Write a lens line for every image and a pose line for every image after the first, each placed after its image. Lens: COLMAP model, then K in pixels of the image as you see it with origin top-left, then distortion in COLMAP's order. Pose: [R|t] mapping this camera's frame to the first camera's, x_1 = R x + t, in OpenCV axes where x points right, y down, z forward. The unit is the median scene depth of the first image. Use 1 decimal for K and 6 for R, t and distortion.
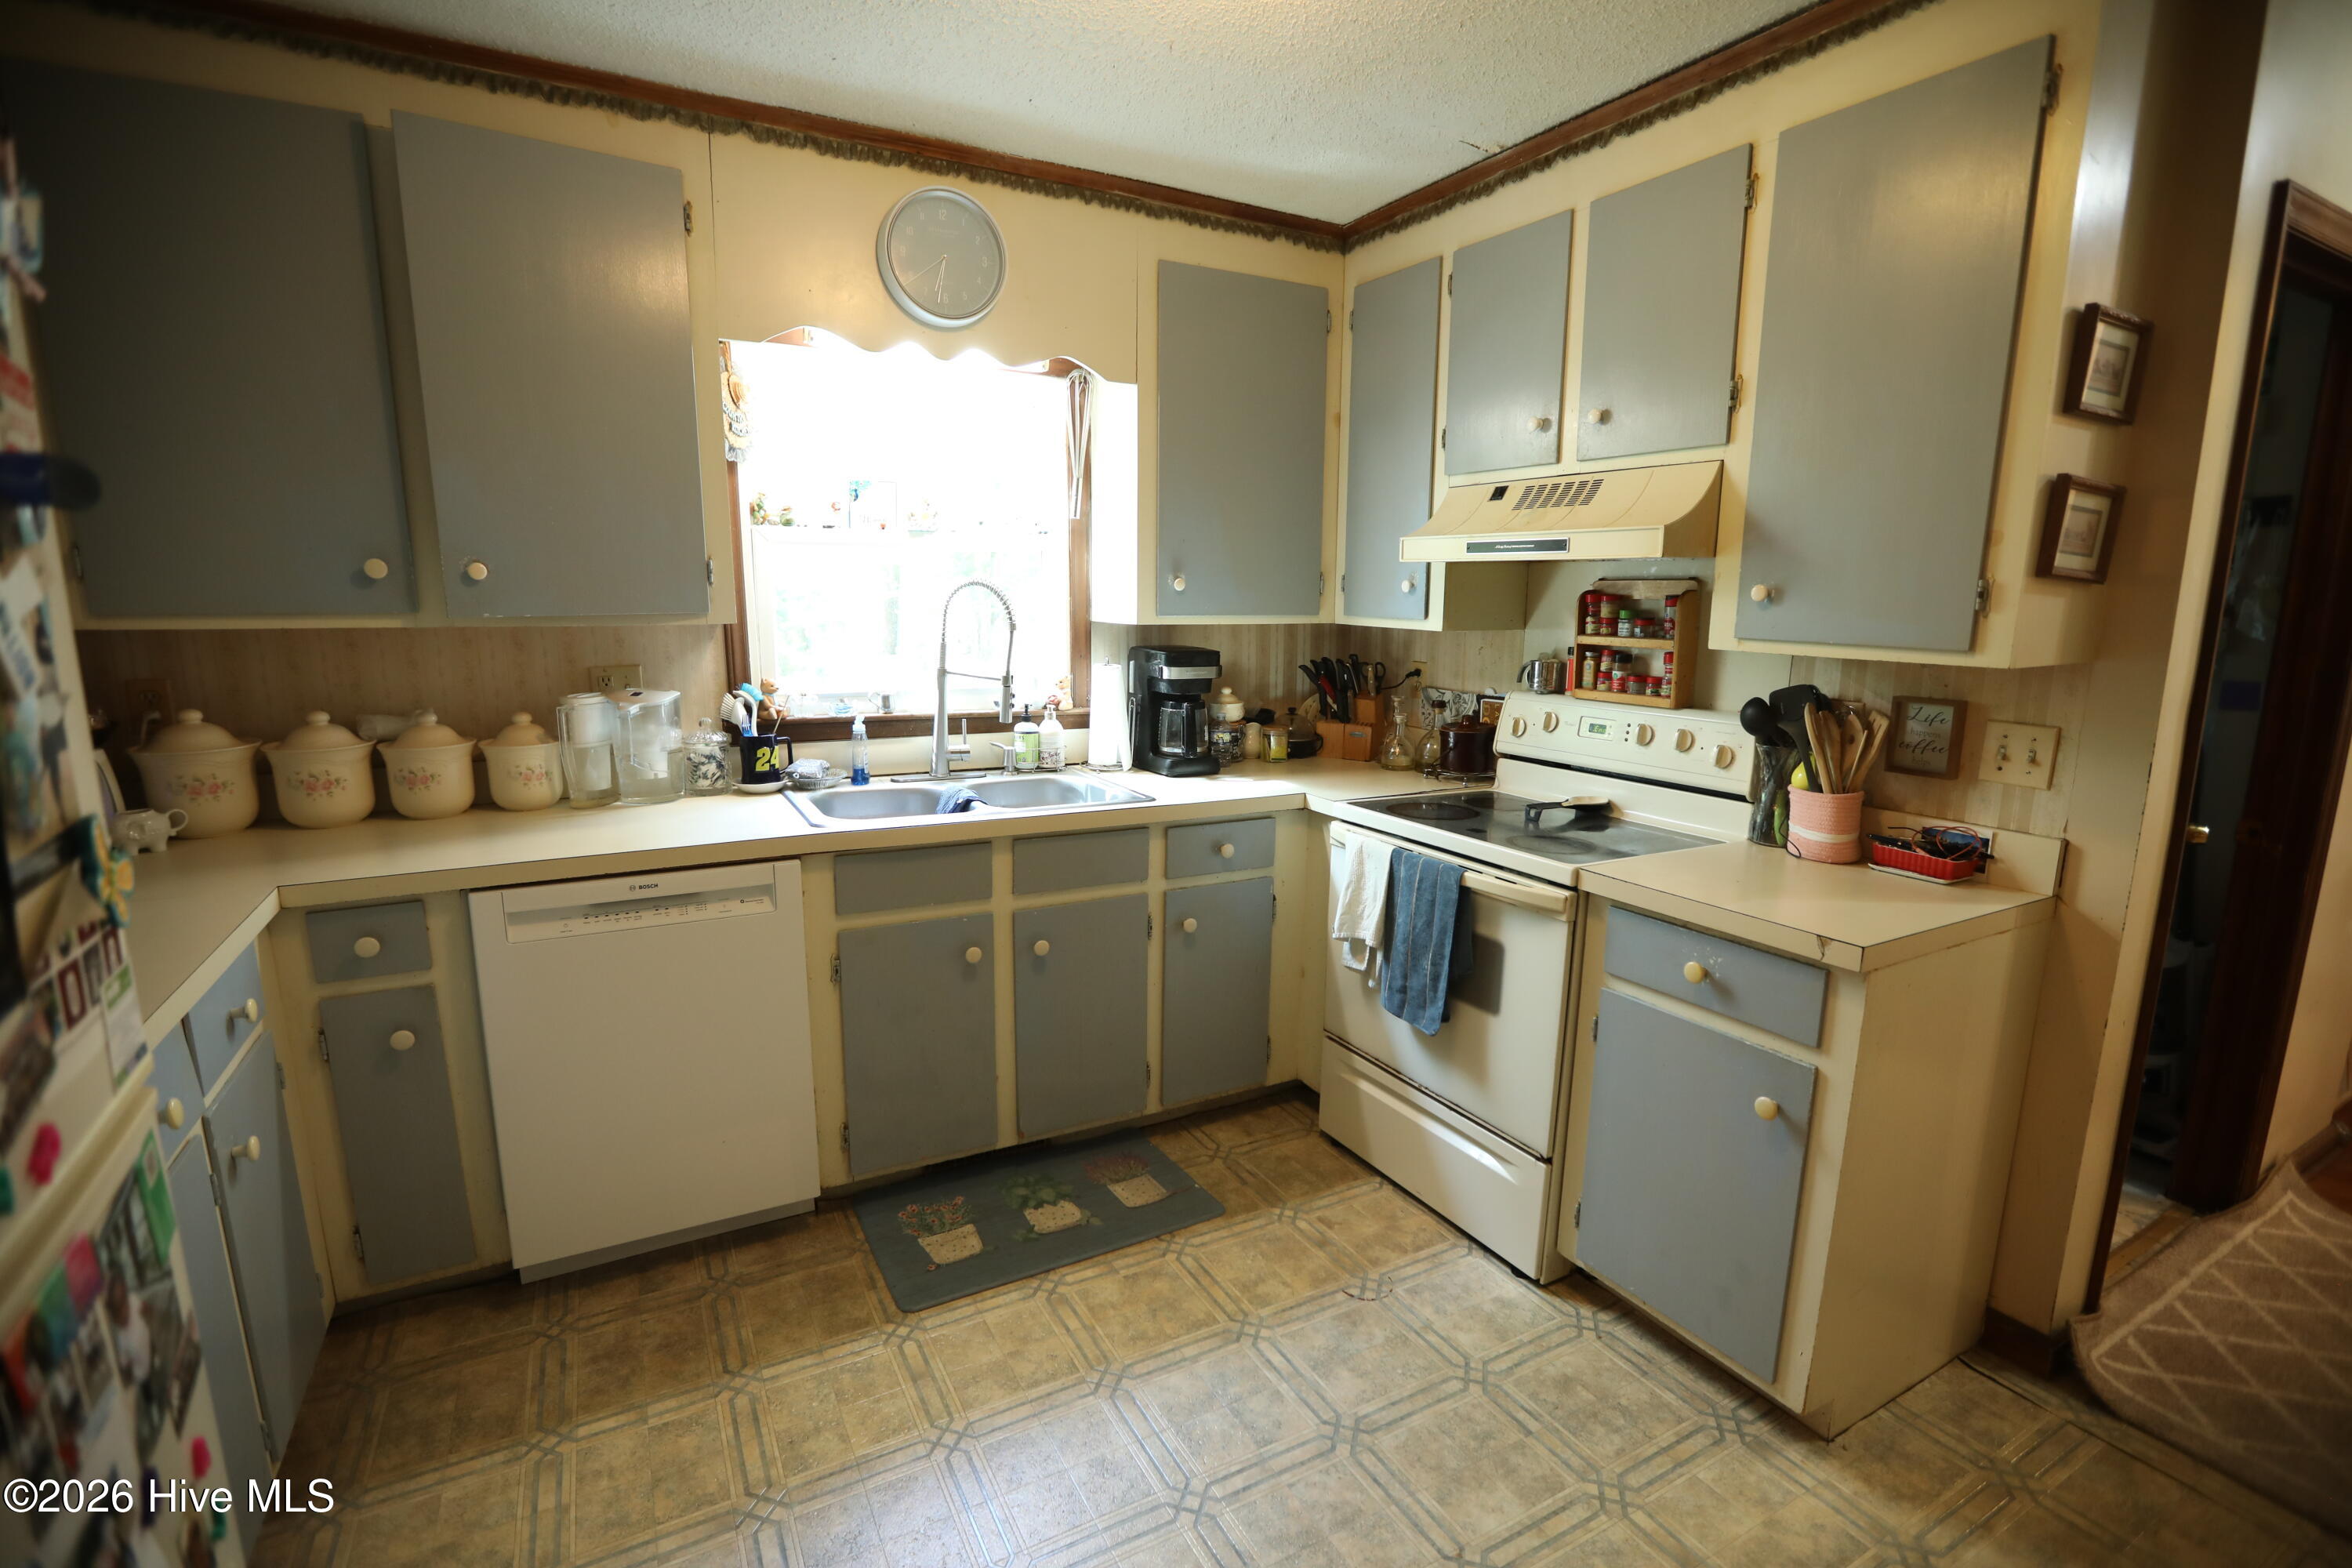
lens RADIAL K [[1067.7, 0, 1169.9], [0, 1067.7, 789.2], [0, 0, 1]] dist [-0.052452, 0.021034]
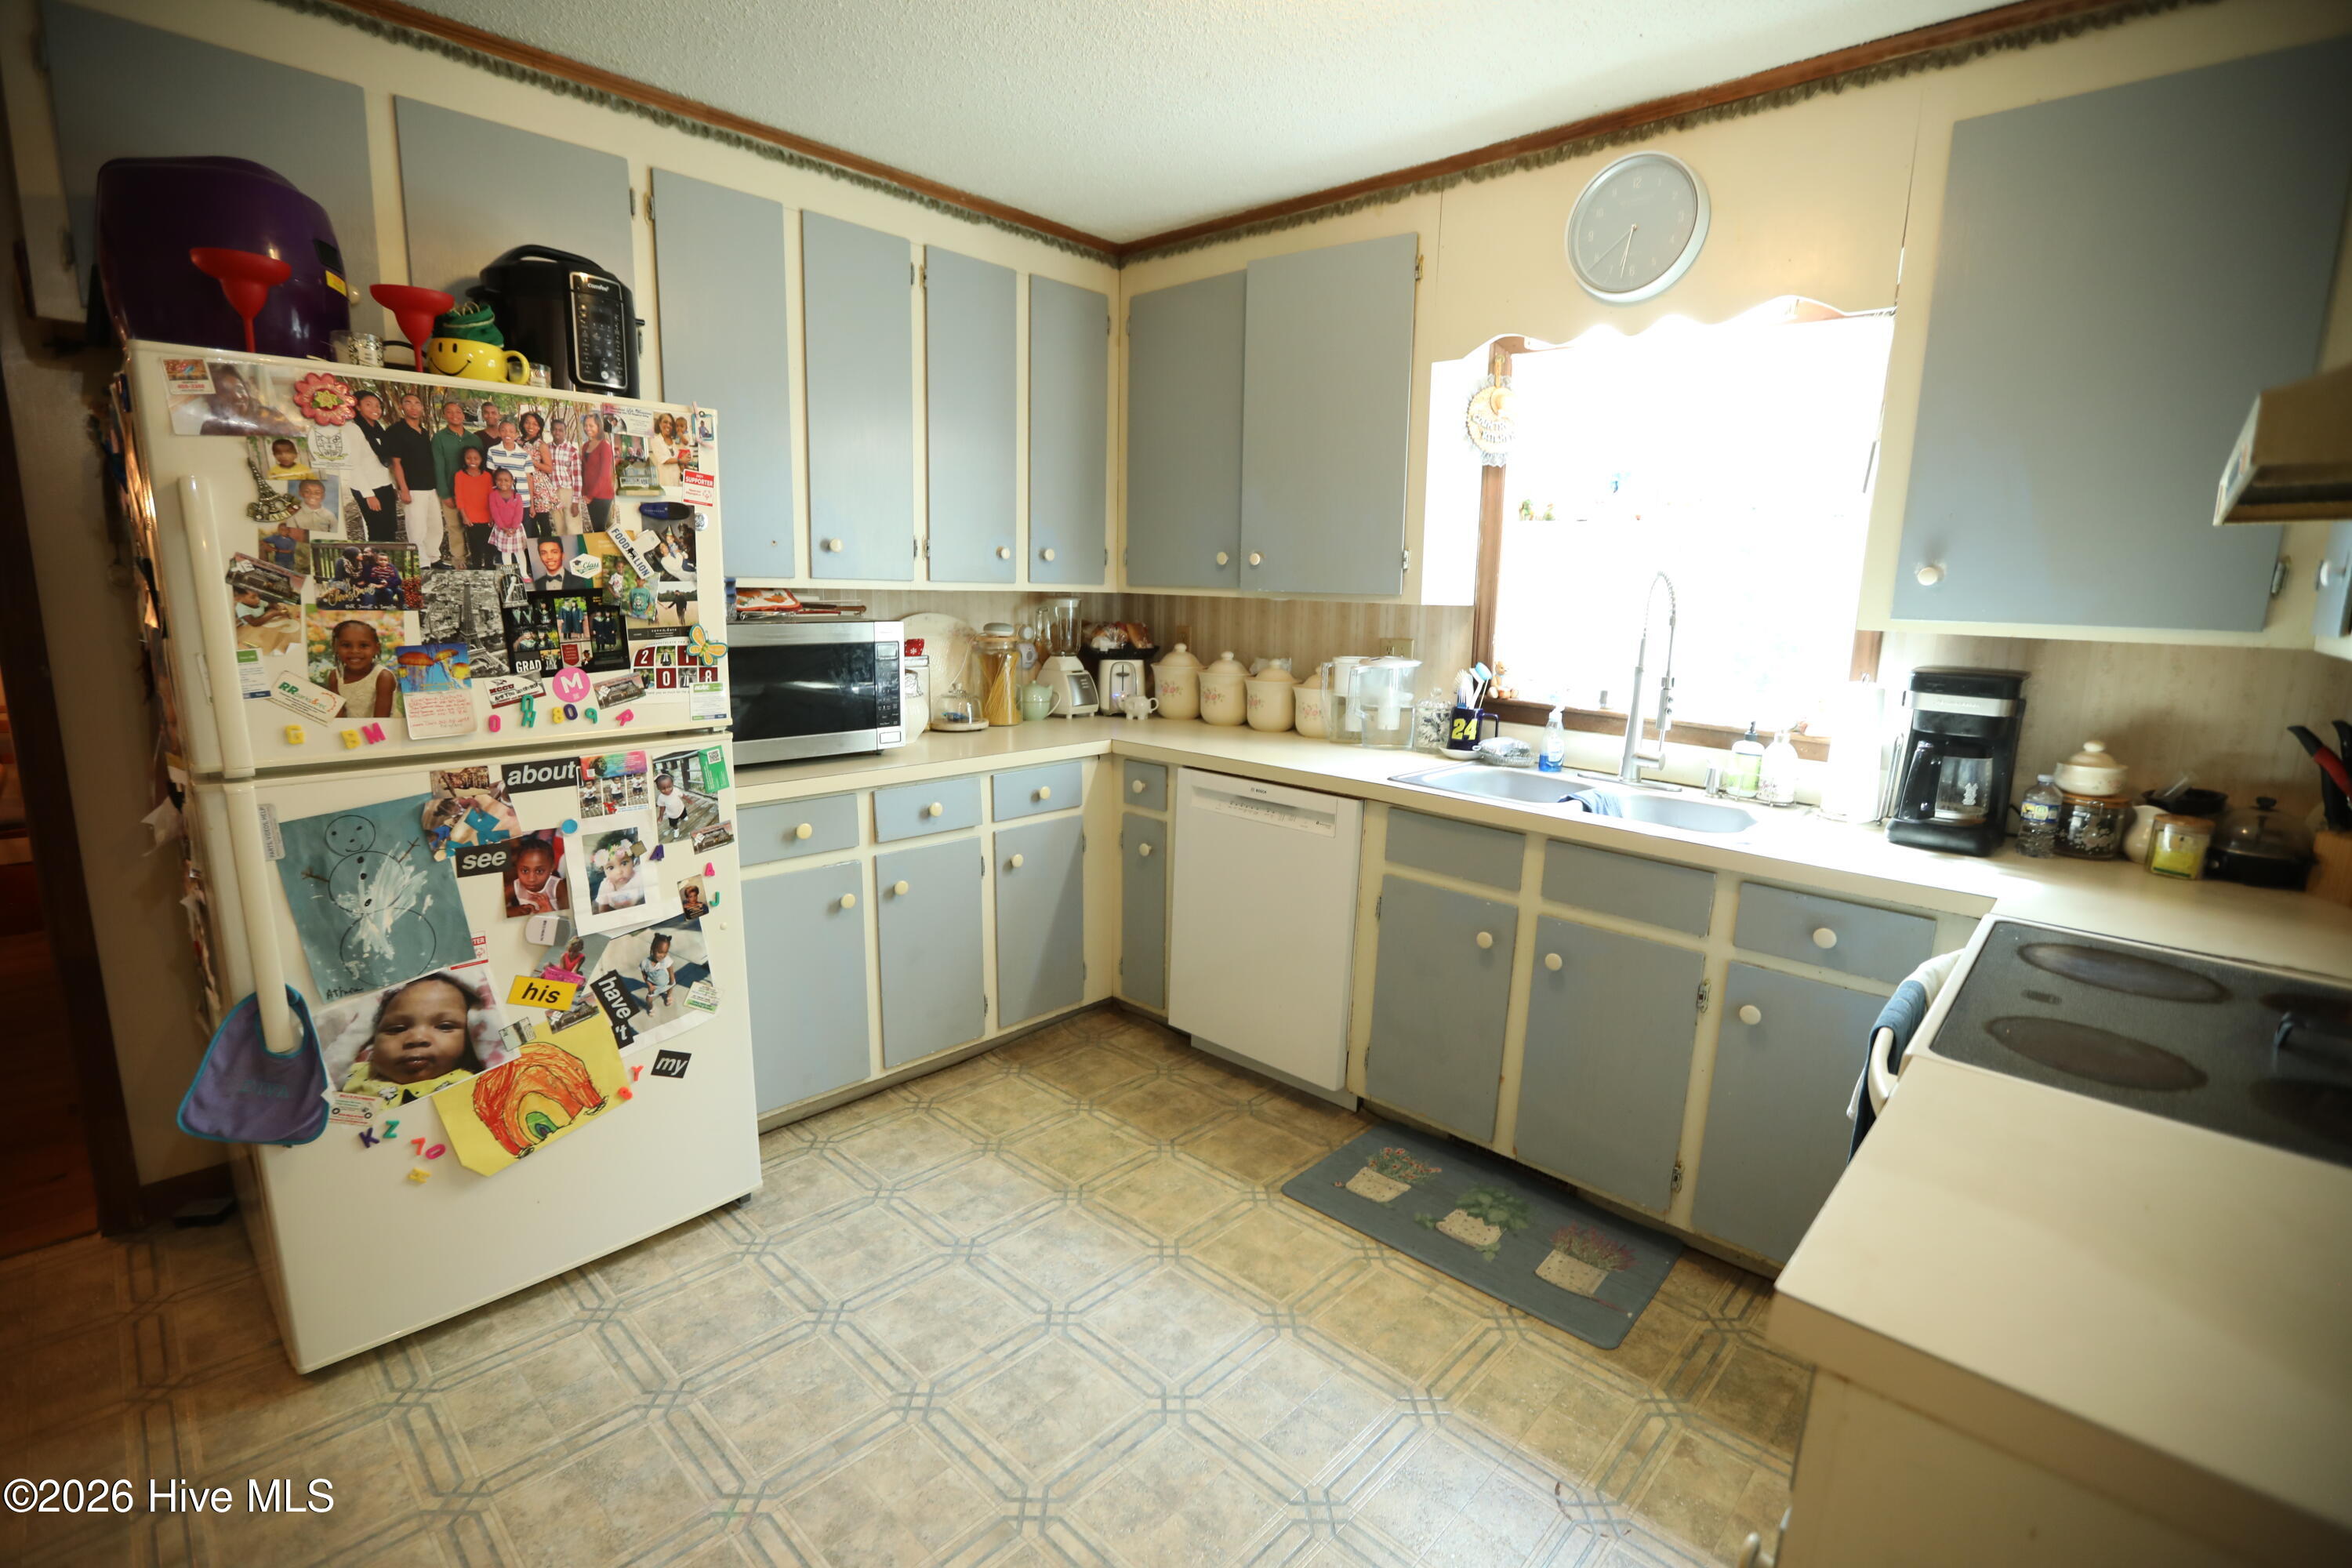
lens RADIAL K [[1067.7, 0, 1169.9], [0, 1067.7, 789.2], [0, 0, 1]] dist [-0.052452, 0.021034]
pose [[0.303436, 0.173889, -0.936851, 0.613039], [-0.199958, 0.972935, 0.115822, -0.036721], [0.931635, 0.152187, 0.329994, 0.364938]]
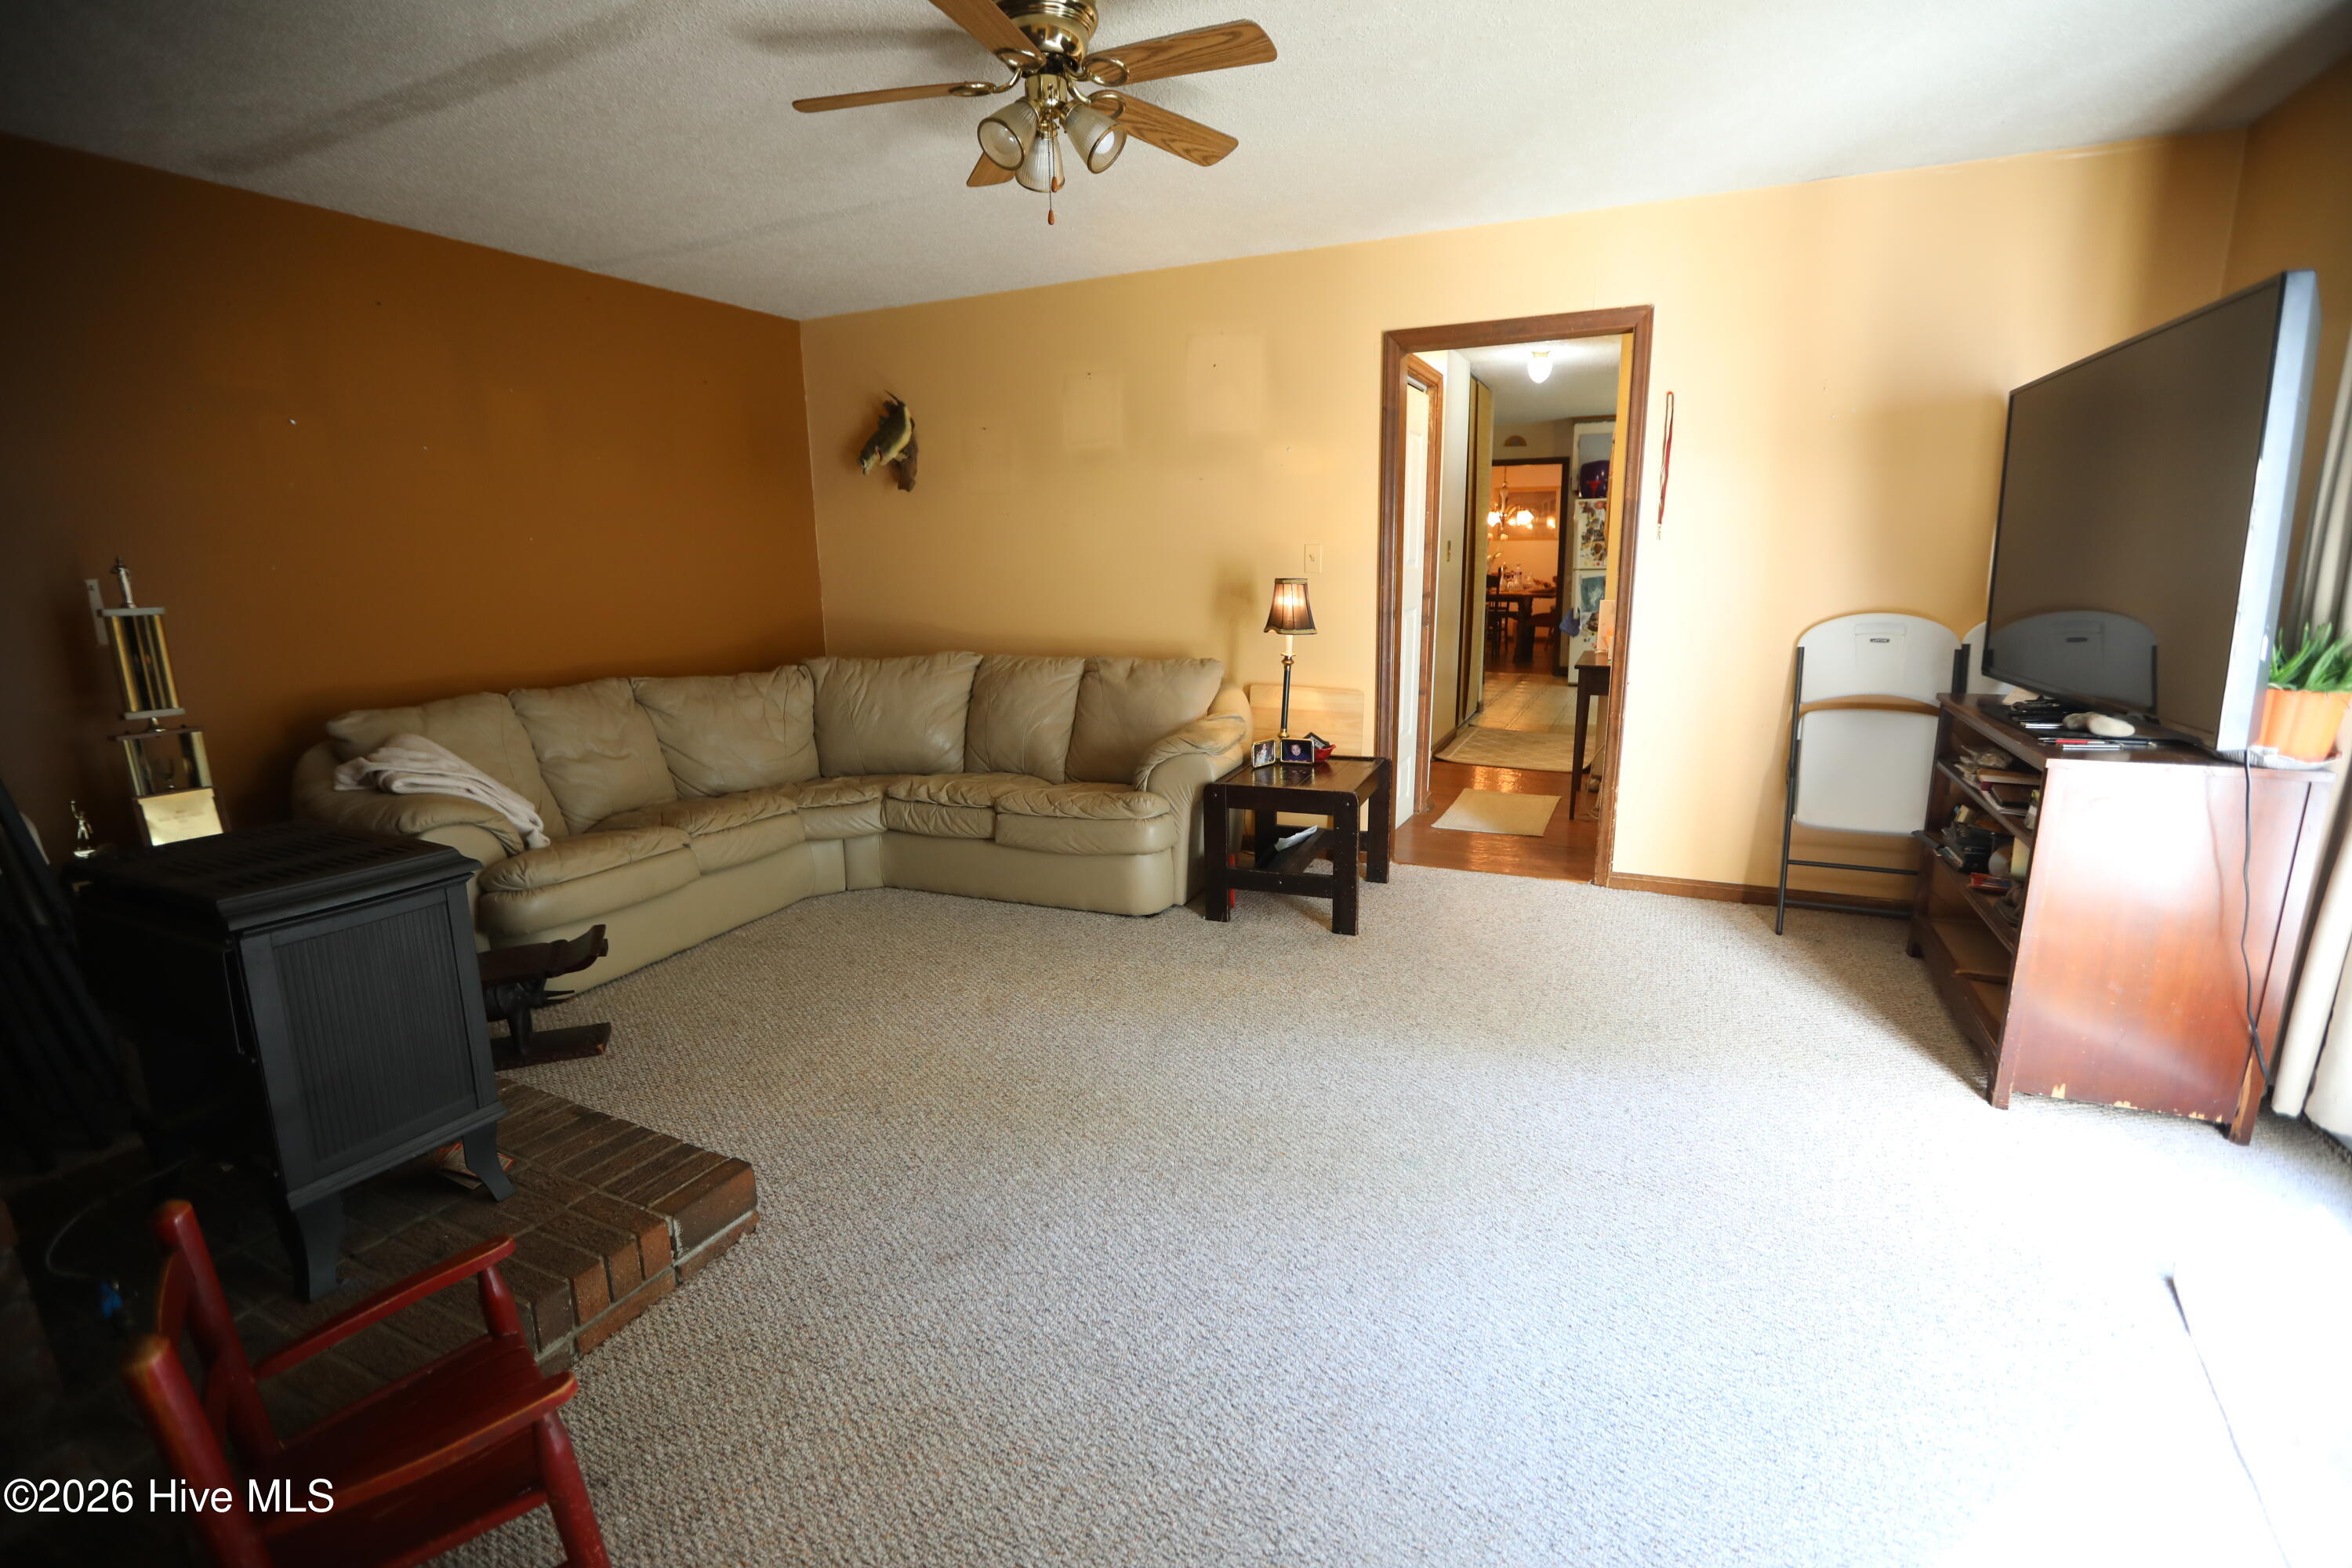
lens RADIAL K [[1080.2, 0, 1176.0], [0, 1080.2, 784.0], [0, 0, 1]] dist [-0.067611, 0.032729]
pose [[-0.806680, 0.139378, -0.574318, 3.370473], [-0.097133, 0.927308, 0.361475, -0.399925], [0.582952, 0.347380, -0.734503, 2.320102]]
